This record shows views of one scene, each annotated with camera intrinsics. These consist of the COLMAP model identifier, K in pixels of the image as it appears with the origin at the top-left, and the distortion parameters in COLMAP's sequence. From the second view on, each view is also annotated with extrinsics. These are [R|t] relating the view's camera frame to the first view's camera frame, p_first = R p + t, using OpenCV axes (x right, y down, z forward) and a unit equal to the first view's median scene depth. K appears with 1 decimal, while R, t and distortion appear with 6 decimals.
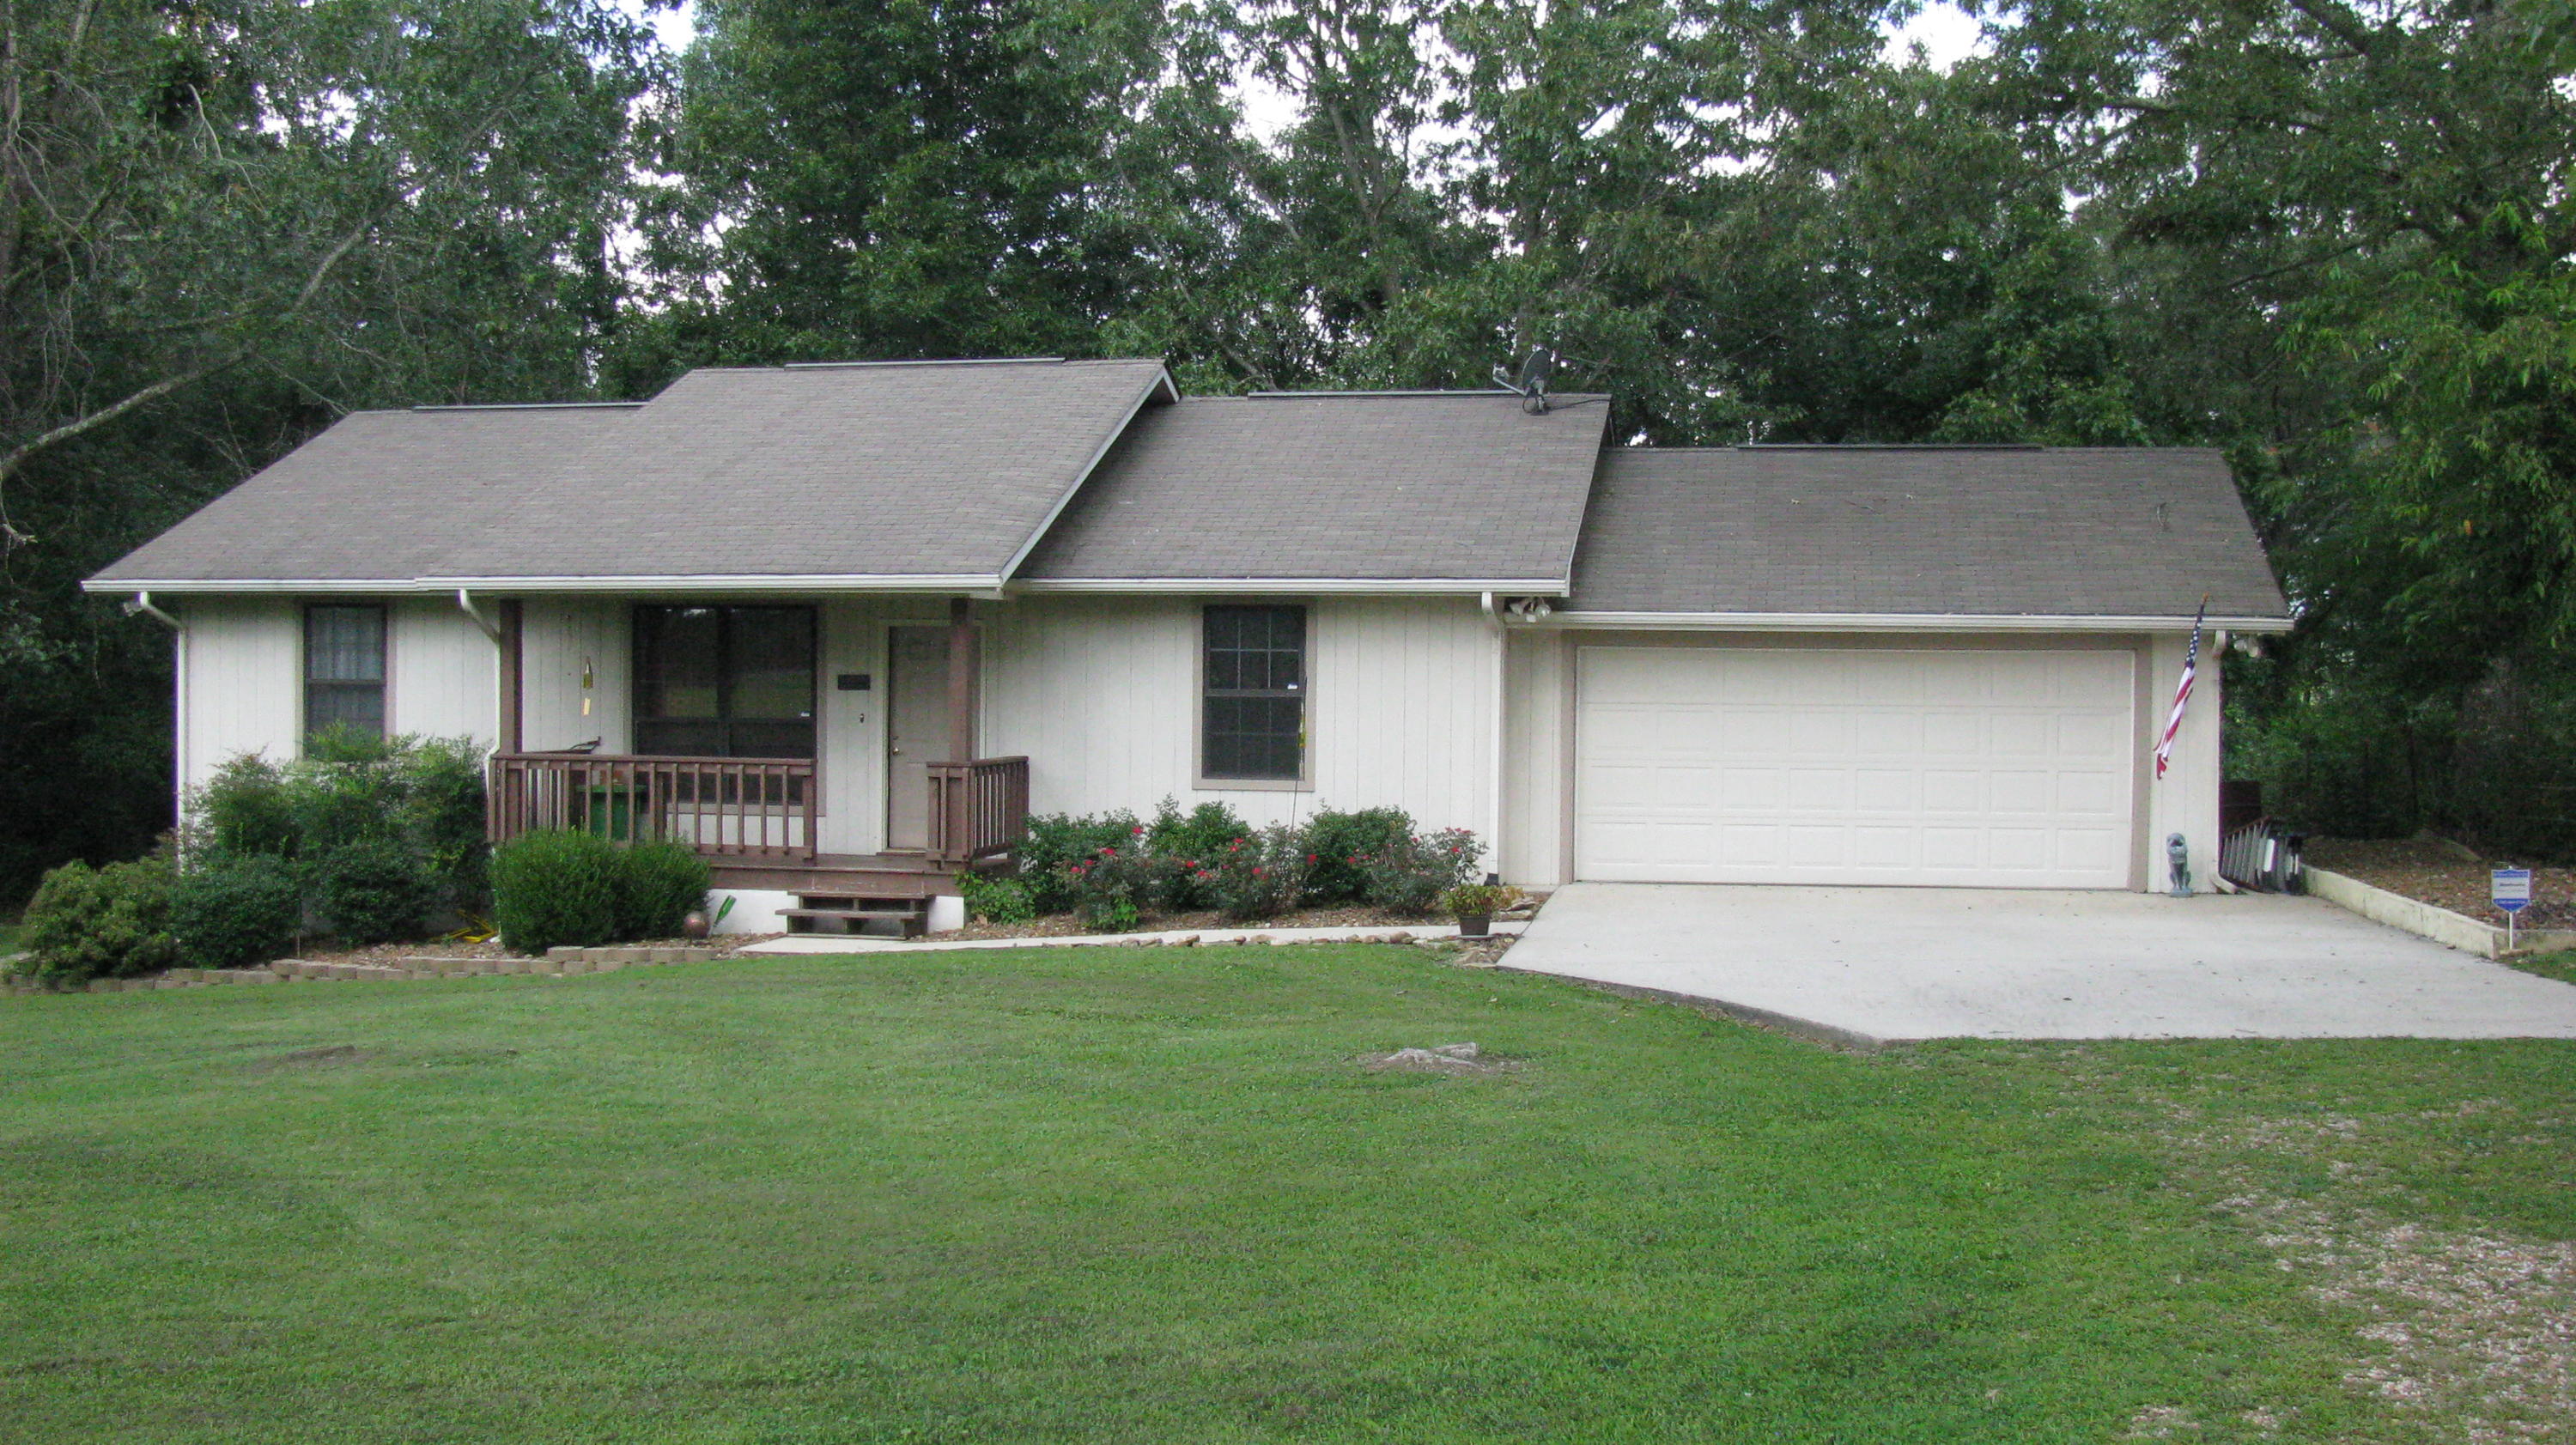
lens RADIAL K [[2725.9, 0, 1288.0], [0, 2725.9, 722.5], [0, 0, 1]] dist [-0.233097, 0.324307]
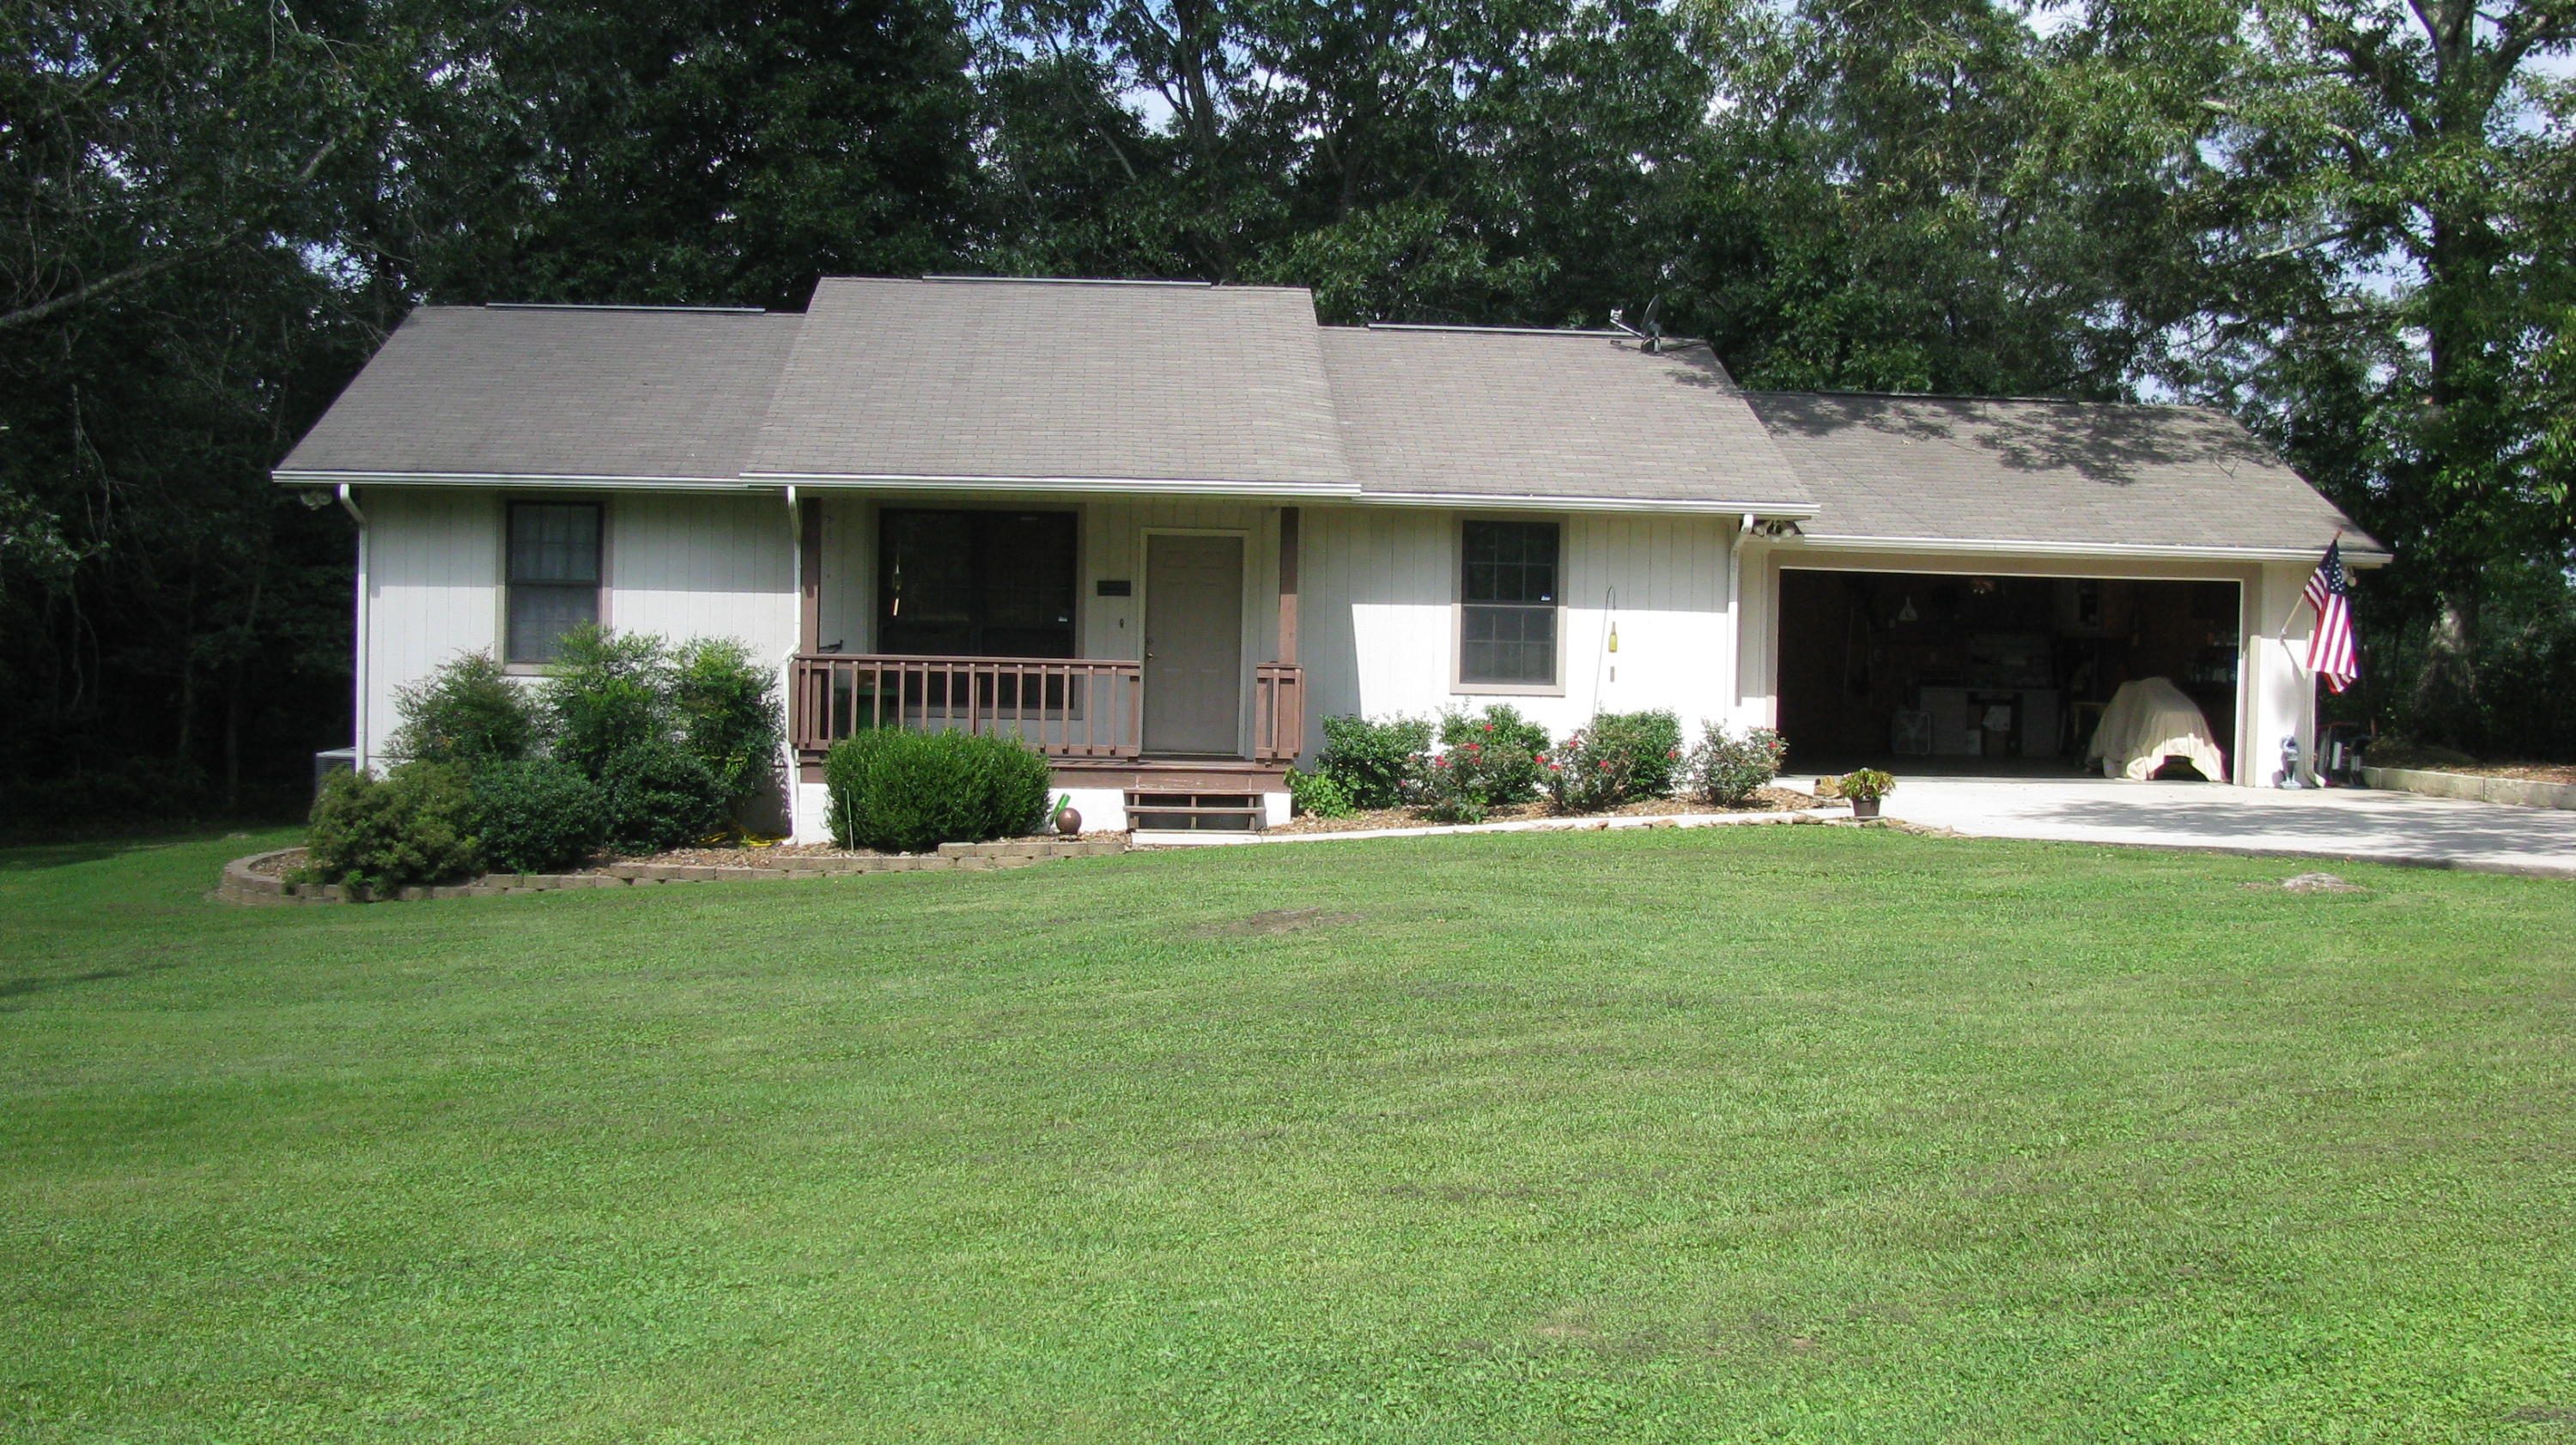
lens RADIAL K [[2725.9, 0, 1288.0], [0, 2725.9, 722.5], [0, 0, 1]] dist [-0.233097, 0.324307]
pose [[0.966289, 0.003026, 0.257441, -0.380079], [-0.007433, 0.999842, 0.016146, 0.019680], [-0.257351, -0.017516, 0.966159, -0.011052]]
